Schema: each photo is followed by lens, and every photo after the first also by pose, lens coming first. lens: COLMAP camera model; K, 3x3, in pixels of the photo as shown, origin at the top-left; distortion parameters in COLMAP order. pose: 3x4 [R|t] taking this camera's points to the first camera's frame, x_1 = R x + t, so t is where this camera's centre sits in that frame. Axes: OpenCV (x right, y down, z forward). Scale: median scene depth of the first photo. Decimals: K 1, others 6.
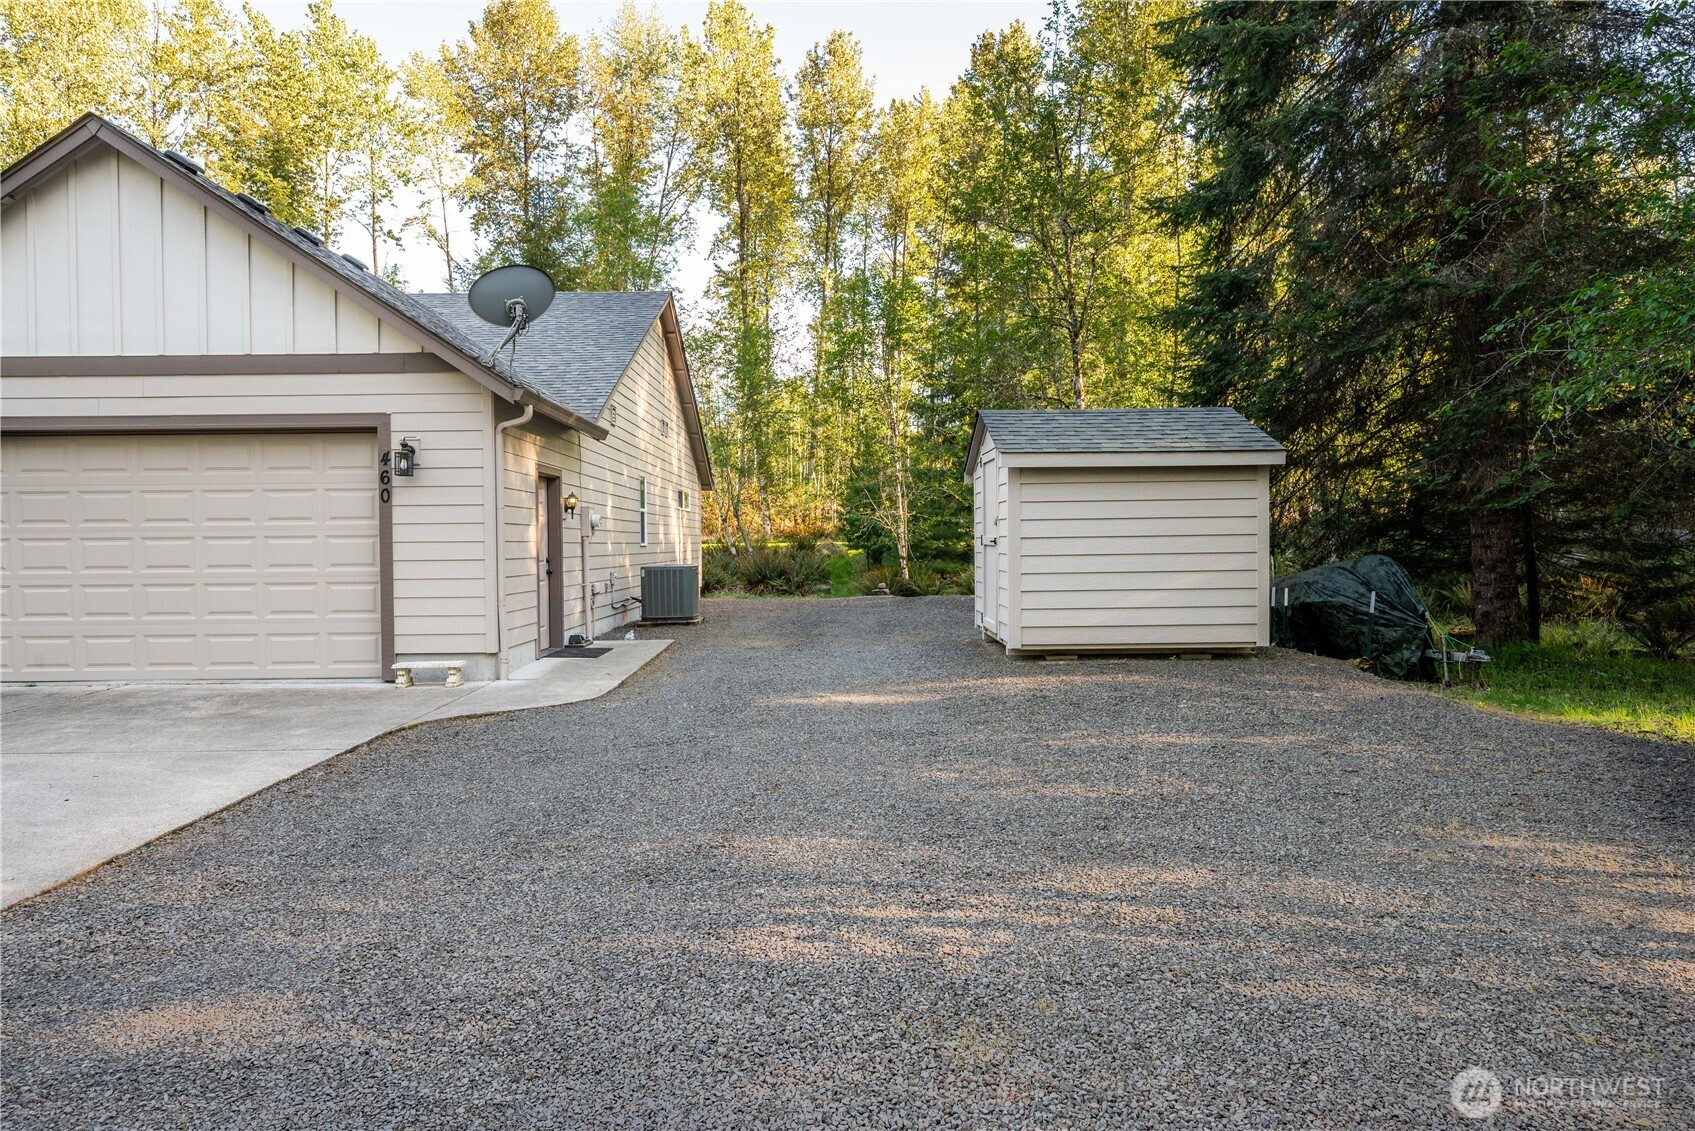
lens RADIAL K [[1048.8, 0, 847.5], [0, 1048.8, 565.5], [0, 0, 1]] dist [0.001556, 0.000295]
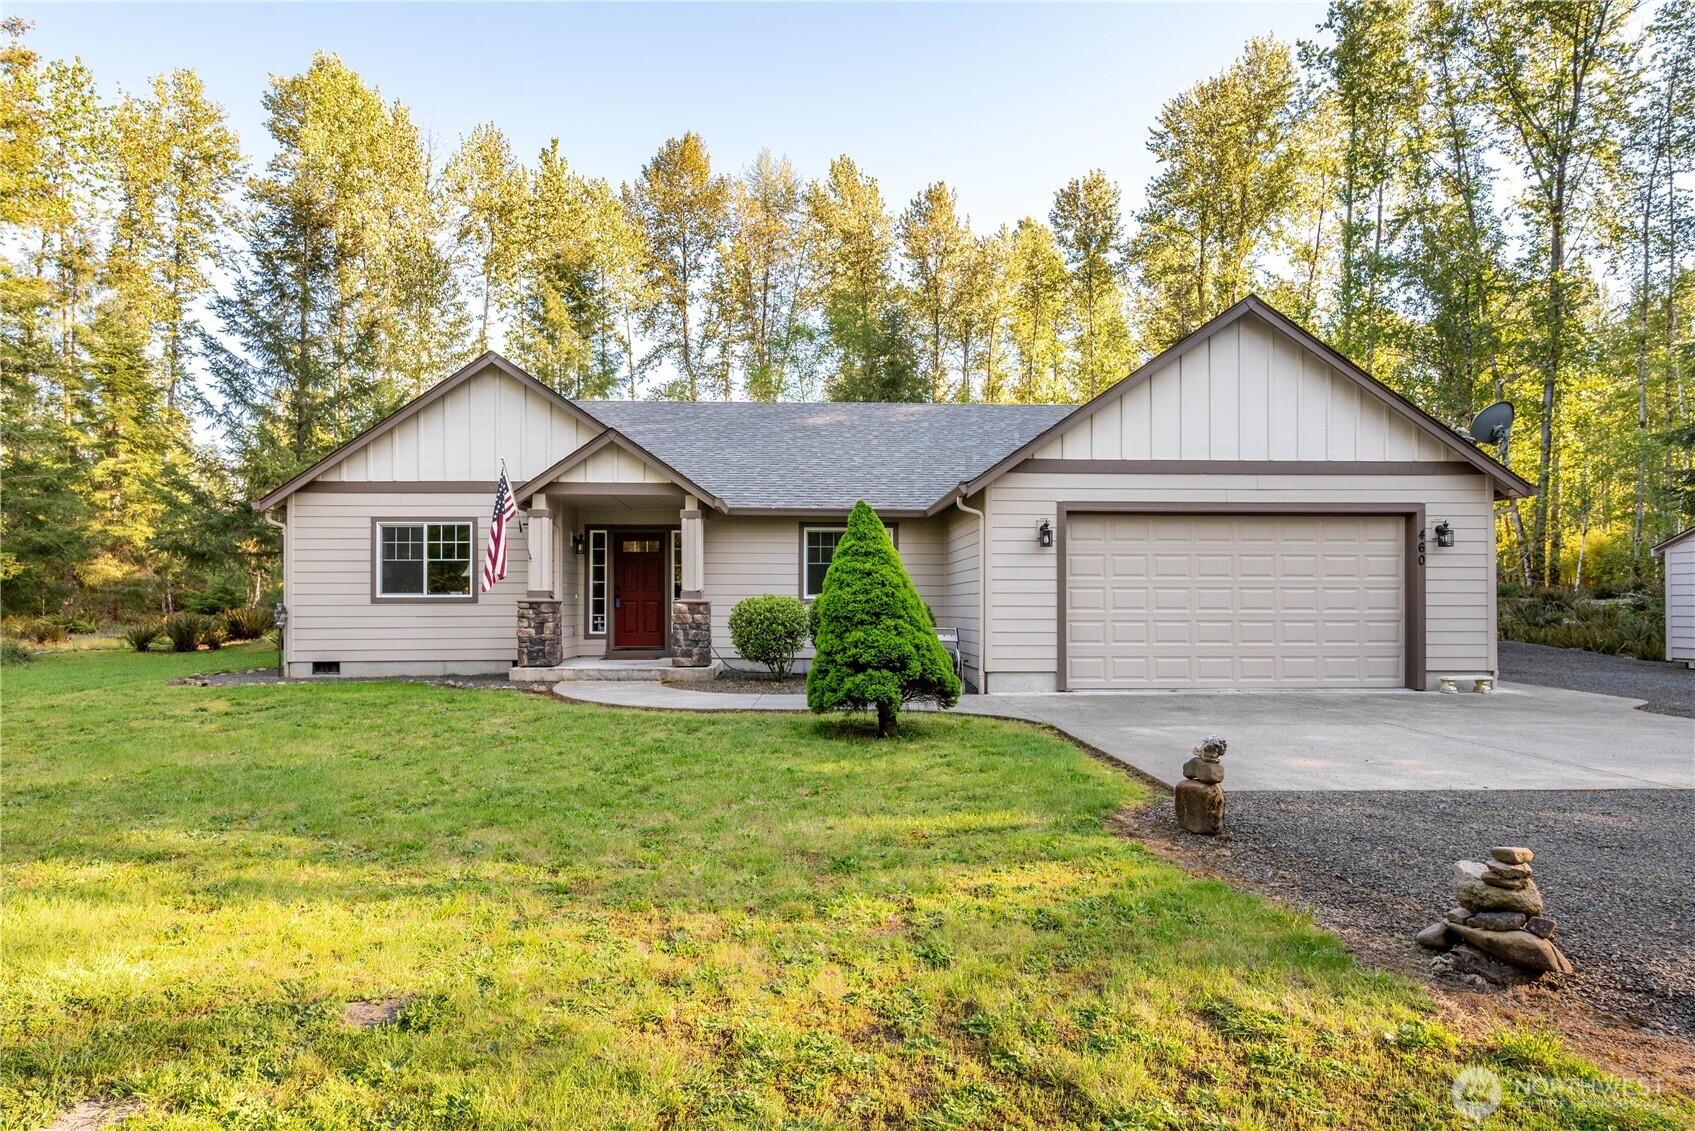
lens RADIAL K [[871.3, 0, 842.8], [0, 871.3, 597.9], [0, 0, 1]] dist [-0.004579, 0.006368]
pose [[0.999190, 0.013815, 0.037808, -1.252670], [-0.013252, 0.999798, -0.015096, 0.012638], [-0.038009, 0.014582, 0.999171, -0.154300]]
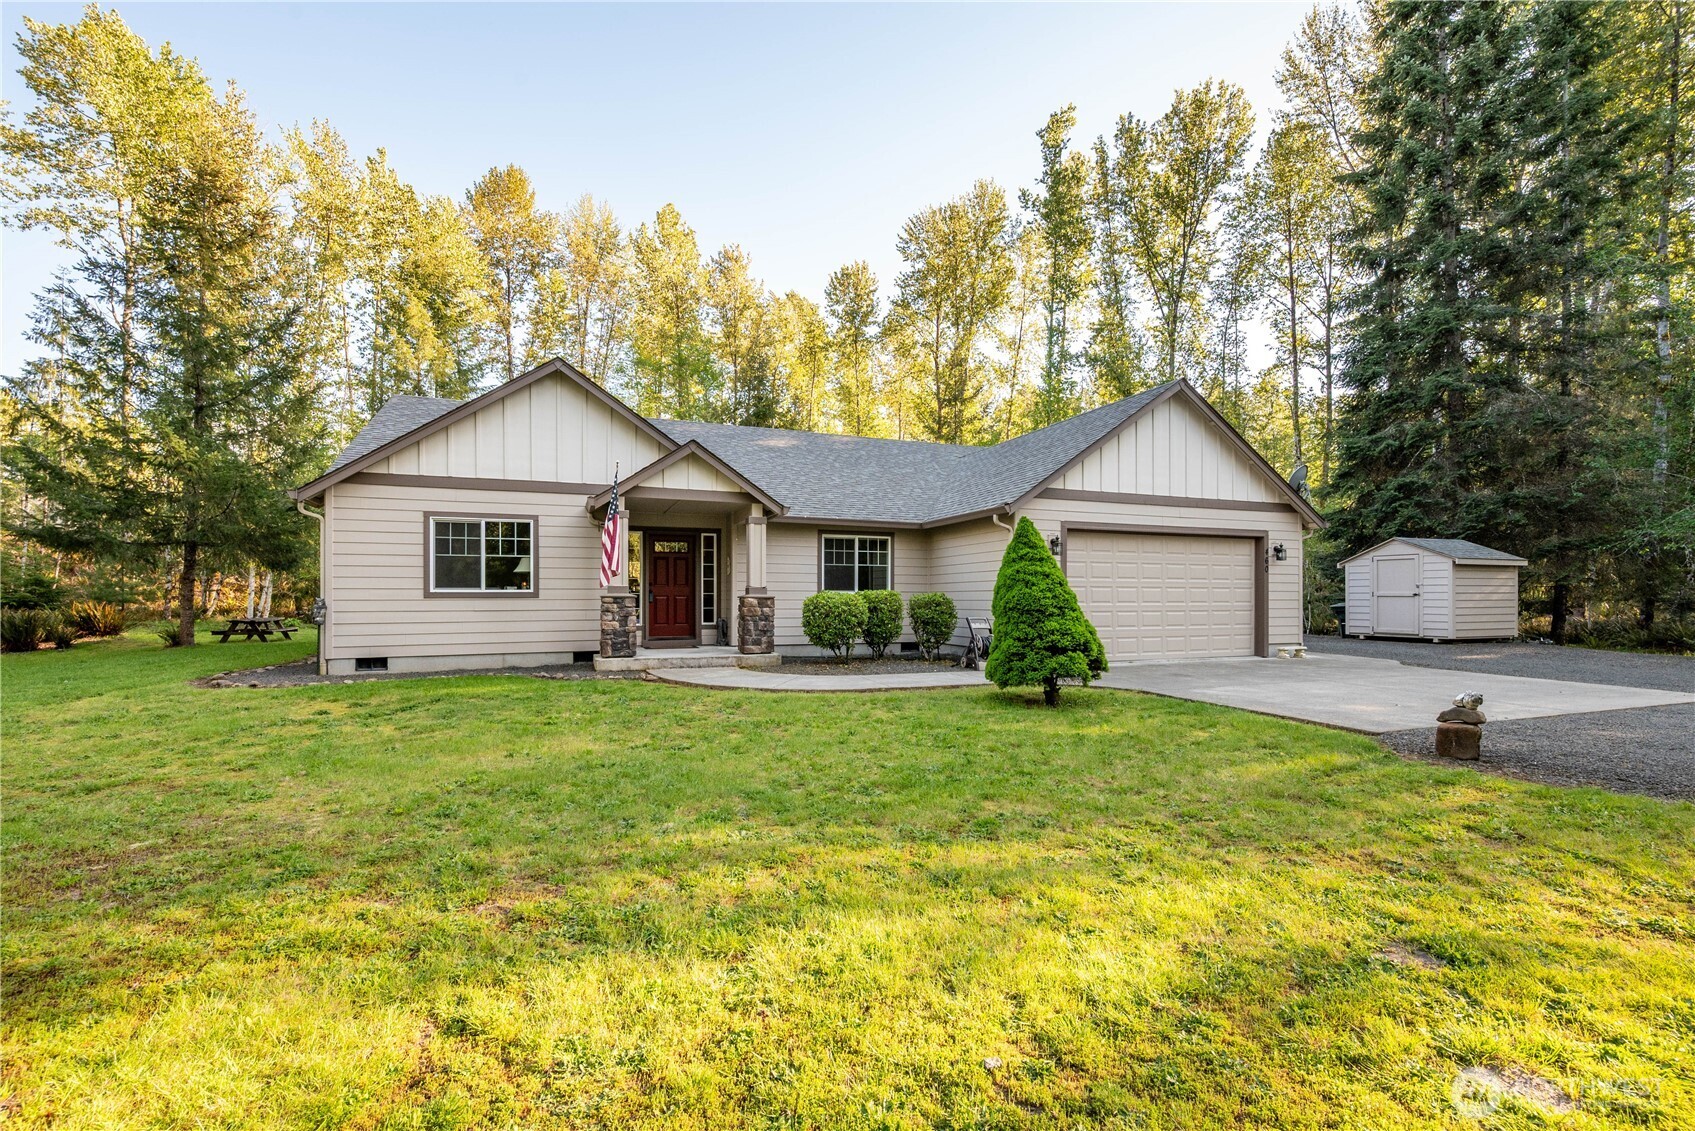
lens RADIAL K [[703.6, 0, 848.7], [0, 703.6, 600.6], [0, 0, 1]] dist [0.011646, -0.005994]
pose [[0.934415, 0.012439, 0.355969, -1.707763], [-0.010727, 0.999919, -0.006783, 0.014847], [-0.356025, 0.002520, 0.934473, -0.030827]]
